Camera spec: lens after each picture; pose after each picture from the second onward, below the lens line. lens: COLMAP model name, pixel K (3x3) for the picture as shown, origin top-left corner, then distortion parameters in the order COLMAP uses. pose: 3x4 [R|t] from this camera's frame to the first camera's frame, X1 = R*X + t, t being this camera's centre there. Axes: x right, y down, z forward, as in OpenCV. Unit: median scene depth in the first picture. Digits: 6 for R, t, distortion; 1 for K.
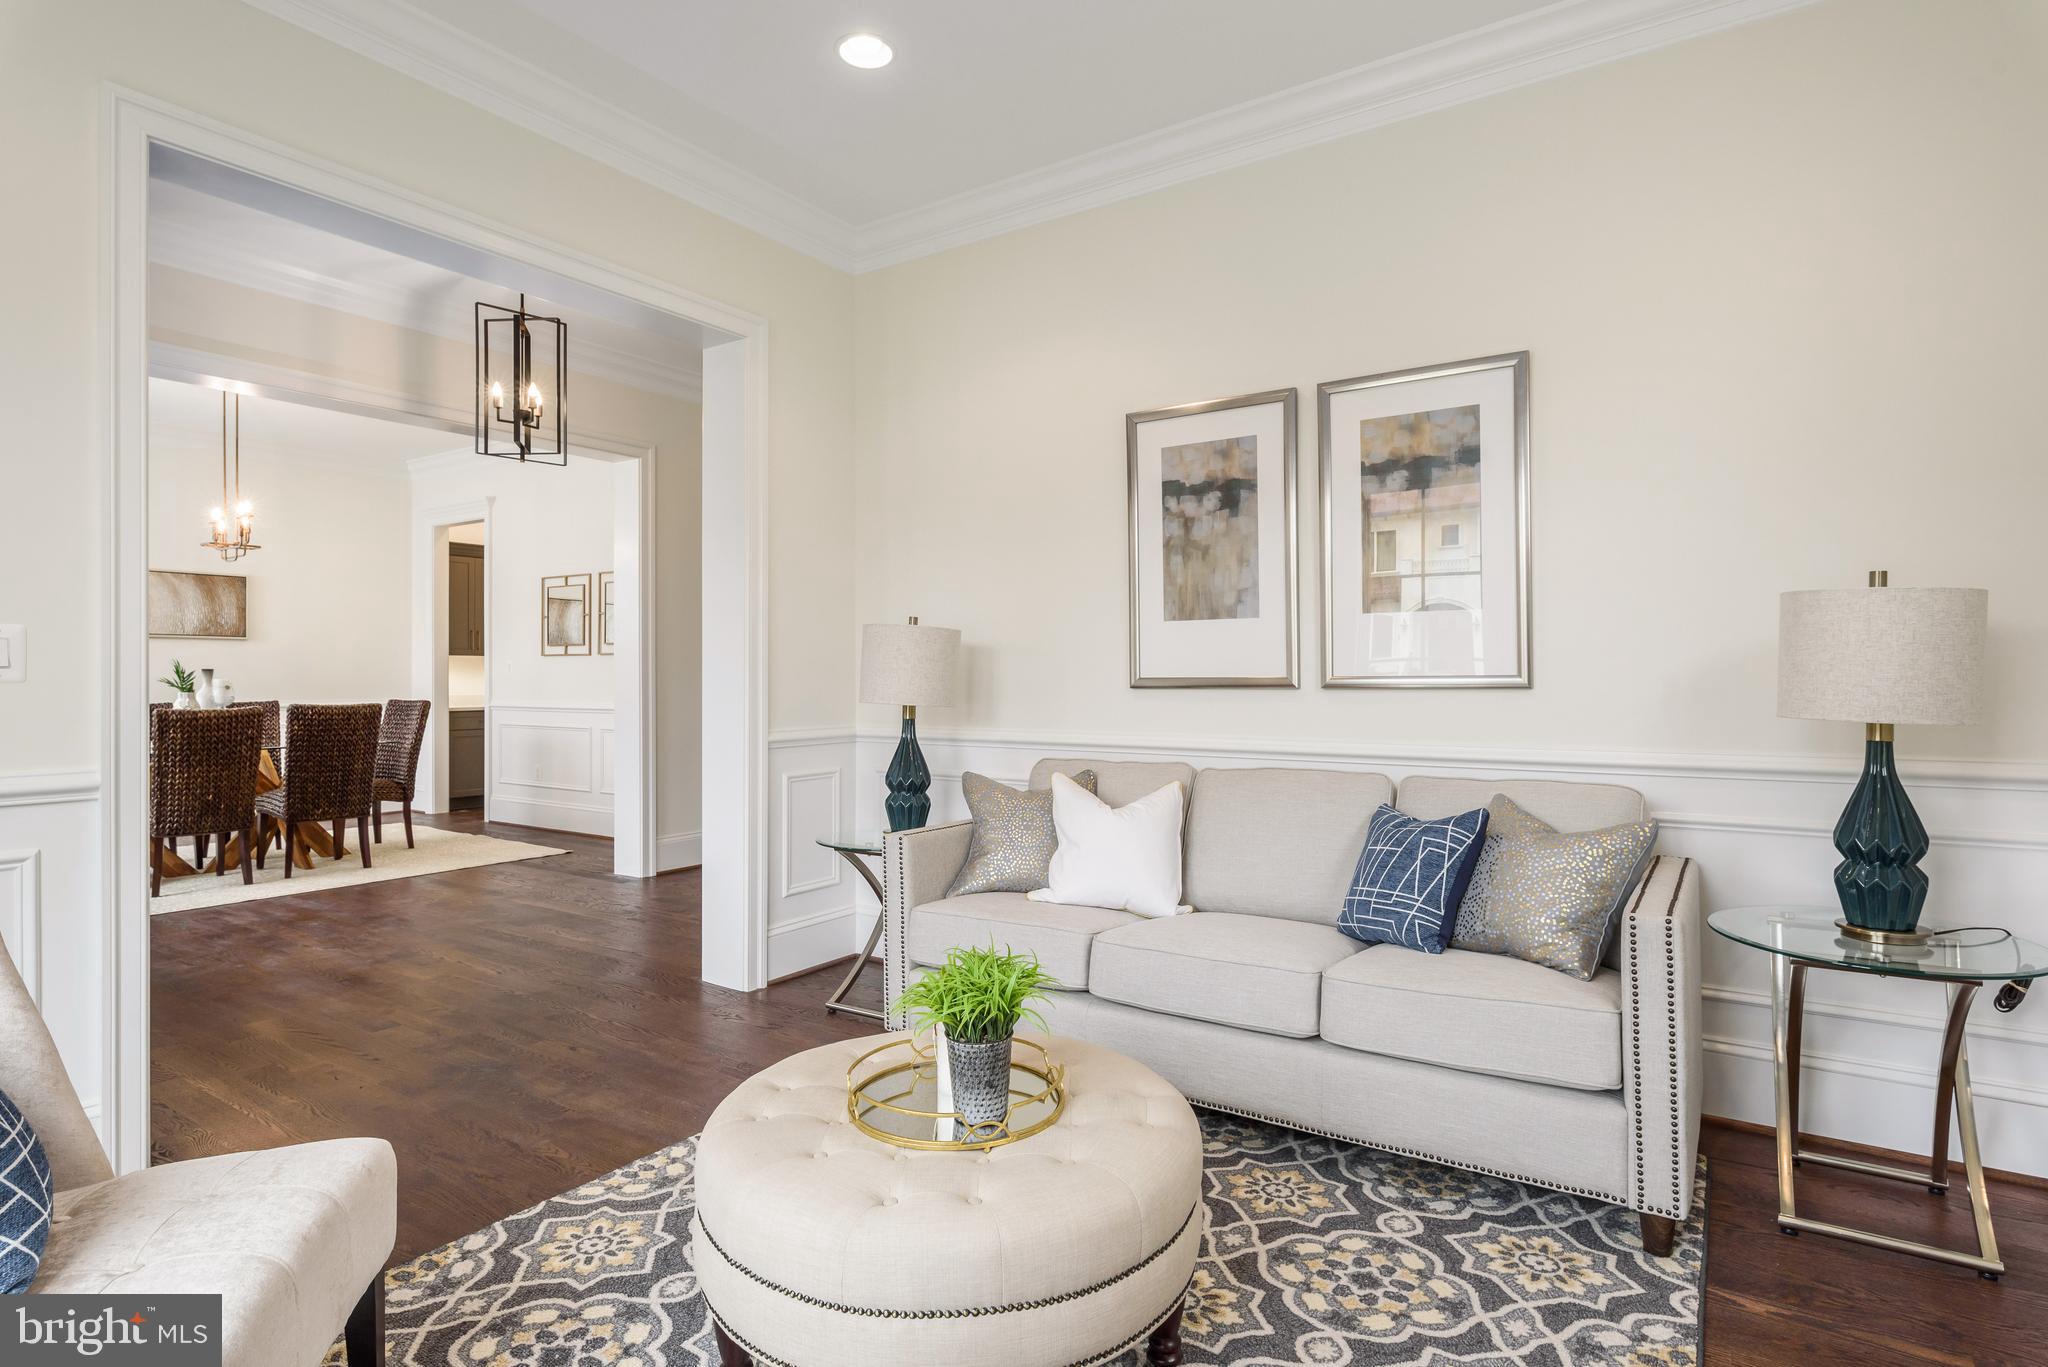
lens RADIAL K [[1080.5, 0, 1034.1], [0, 1080.5, 674.4], [0, 0, 1]] dist [0.001218, -0.003049]
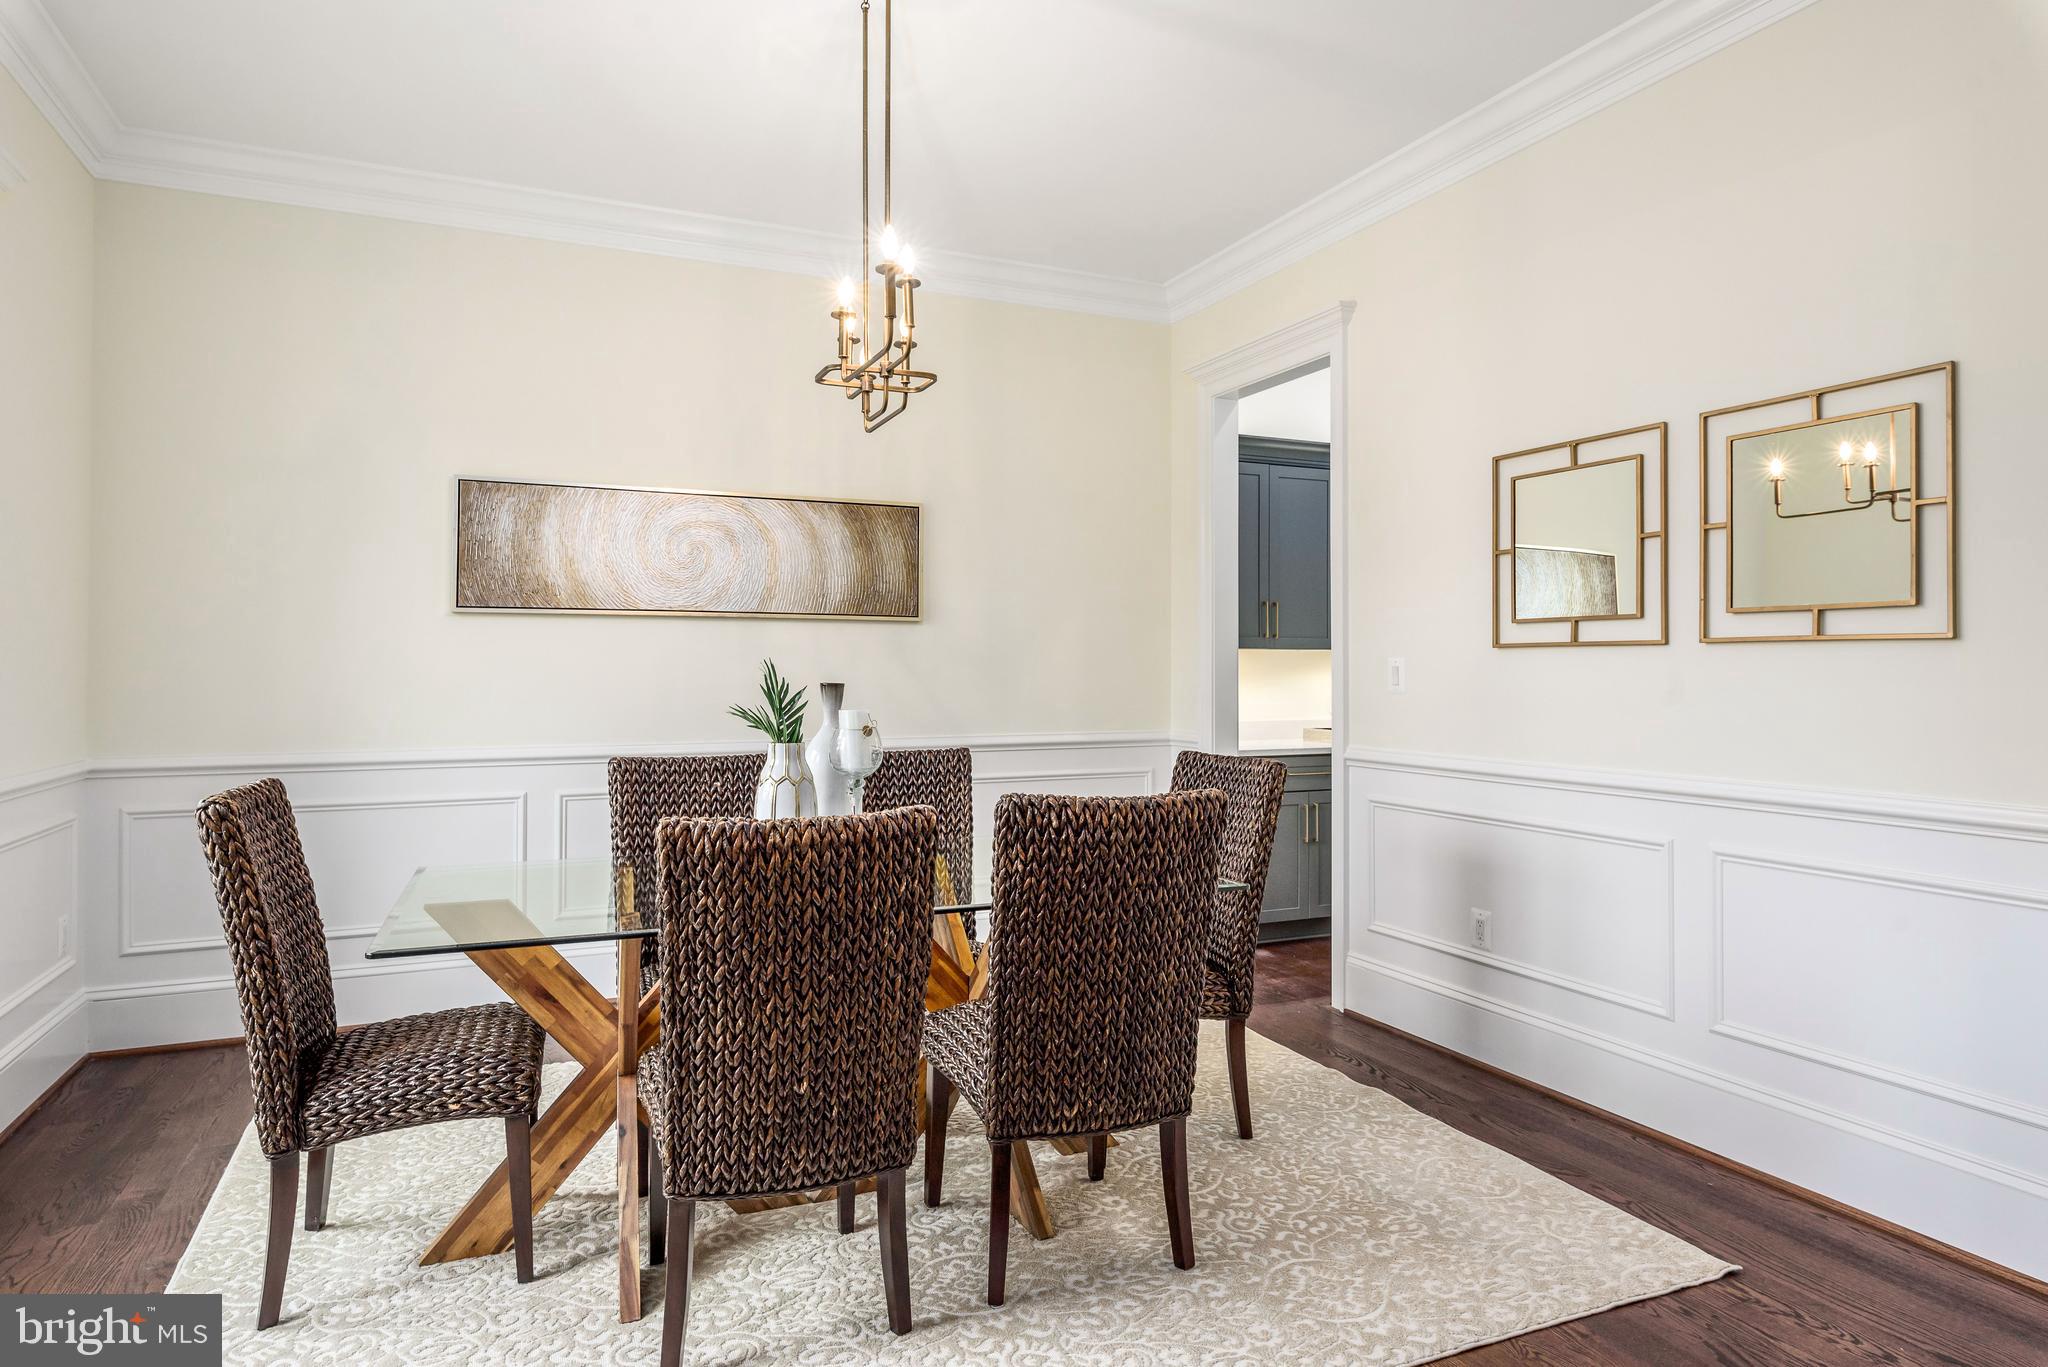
lens RADIAL K [[1228.9, 0, 1018.2], [0, 1228.9, 649.8], [0, 0, 1]] dist [0.004222, 0.000614]
pose [[0.845358, -0.006091, -0.534166, -0.402246], [-0.001952, 0.999893, -0.014490, -0.010003], [0.534197, 0.013293, 0.845256, 0.568293]]
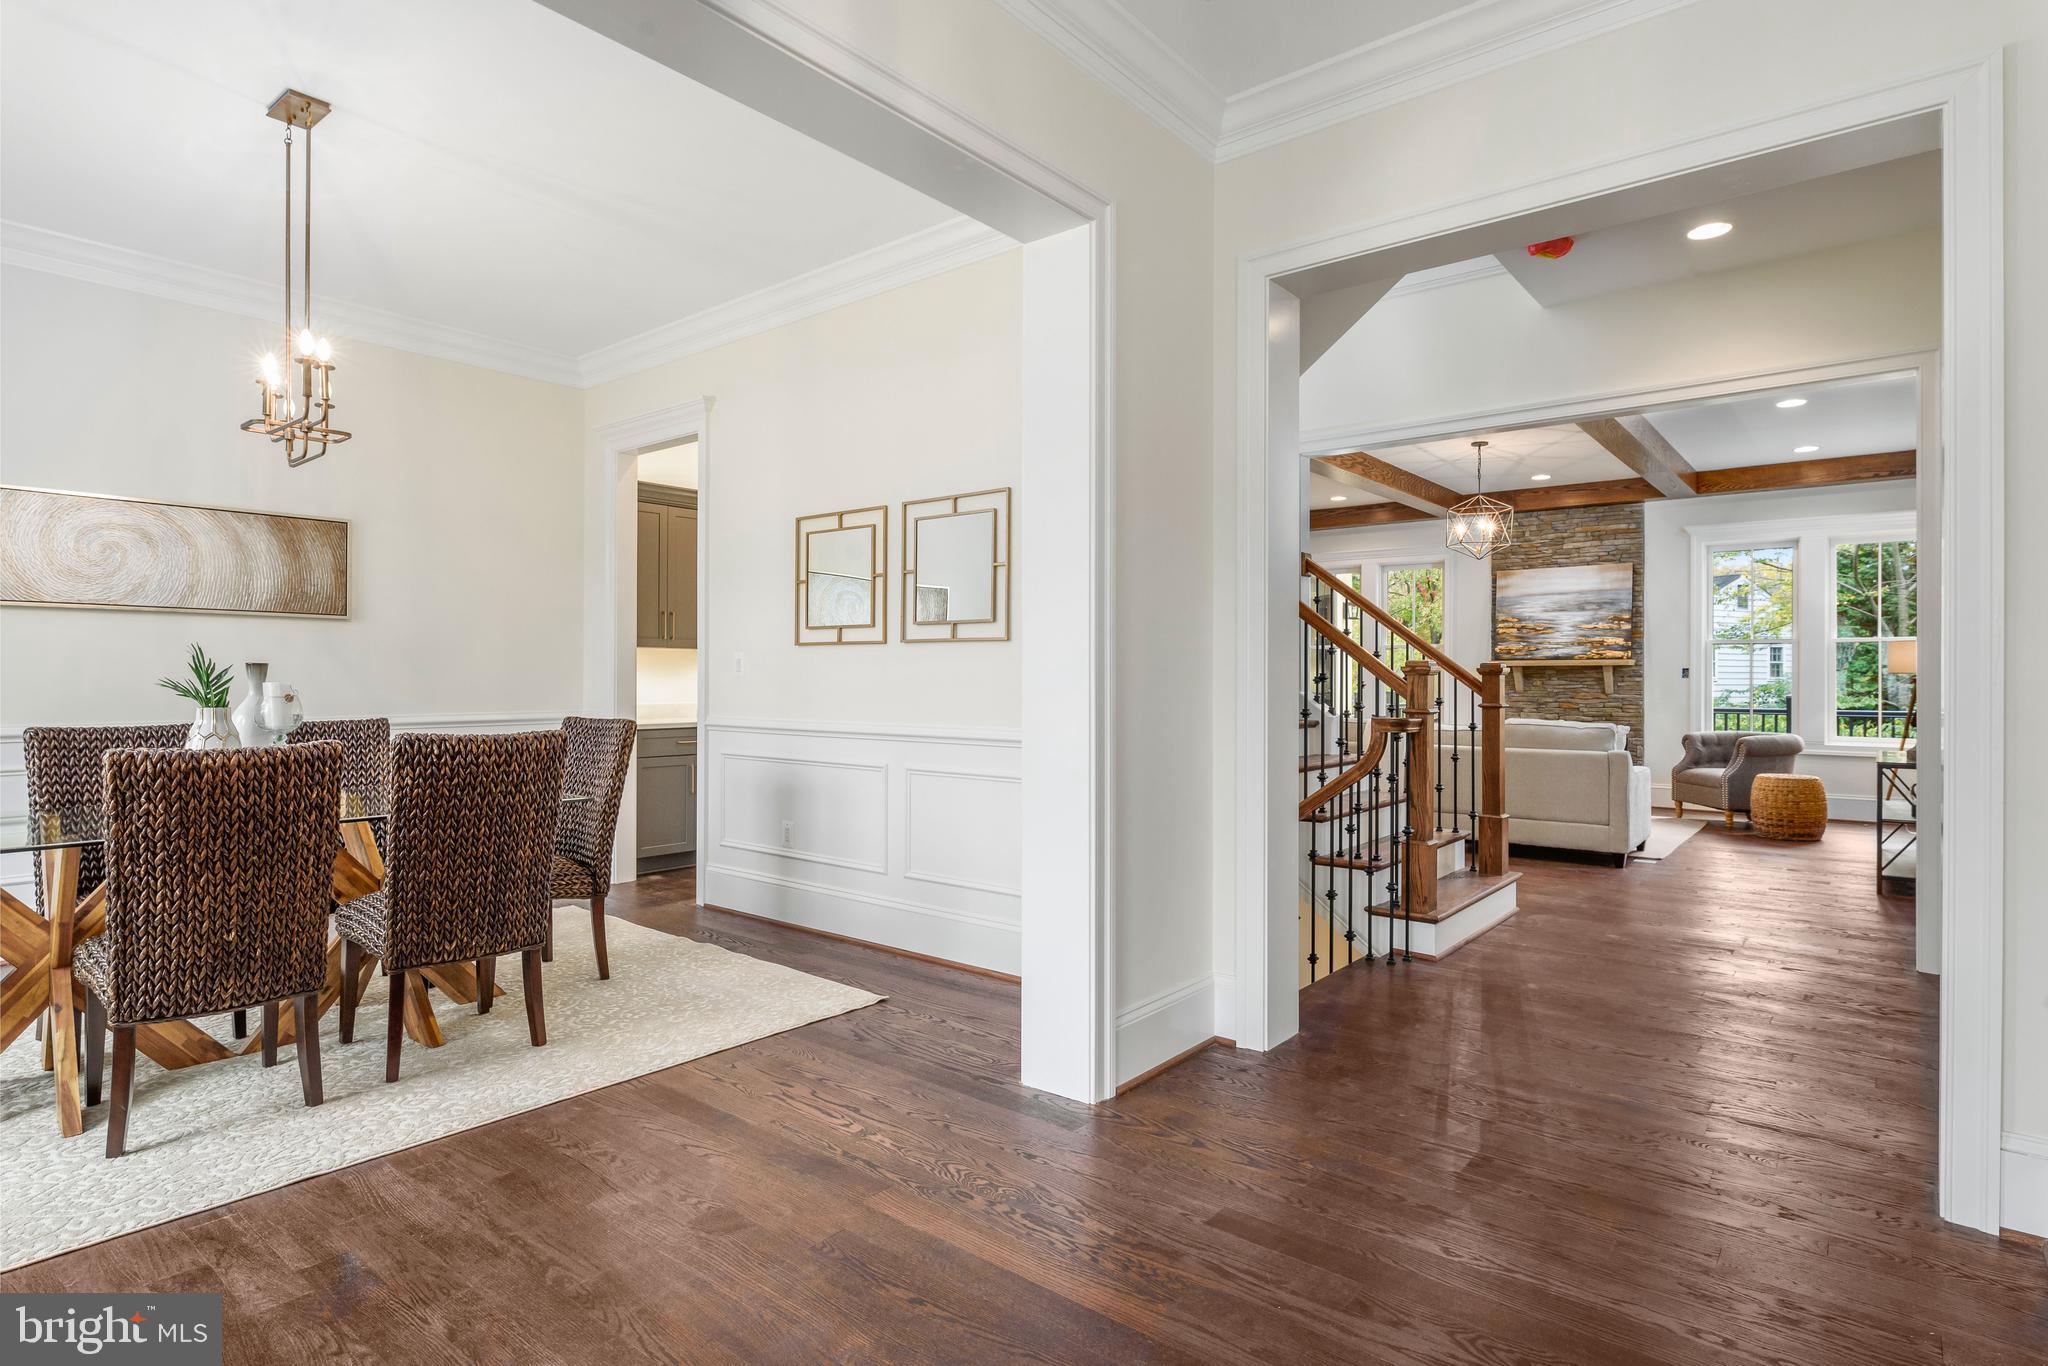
lens RADIAL K [[1080.5, 0, 1034.1], [0, 1080.5, 673.9], [0, 0, 1]] dist [0.001218, -0.003049]
pose [[0.995699, 0.003826, -0.092568, -0.295015], [-0.003925, 0.999992, -0.000883, -0.000591], [0.092564, 0.001243, 0.995706, 0.446901]]
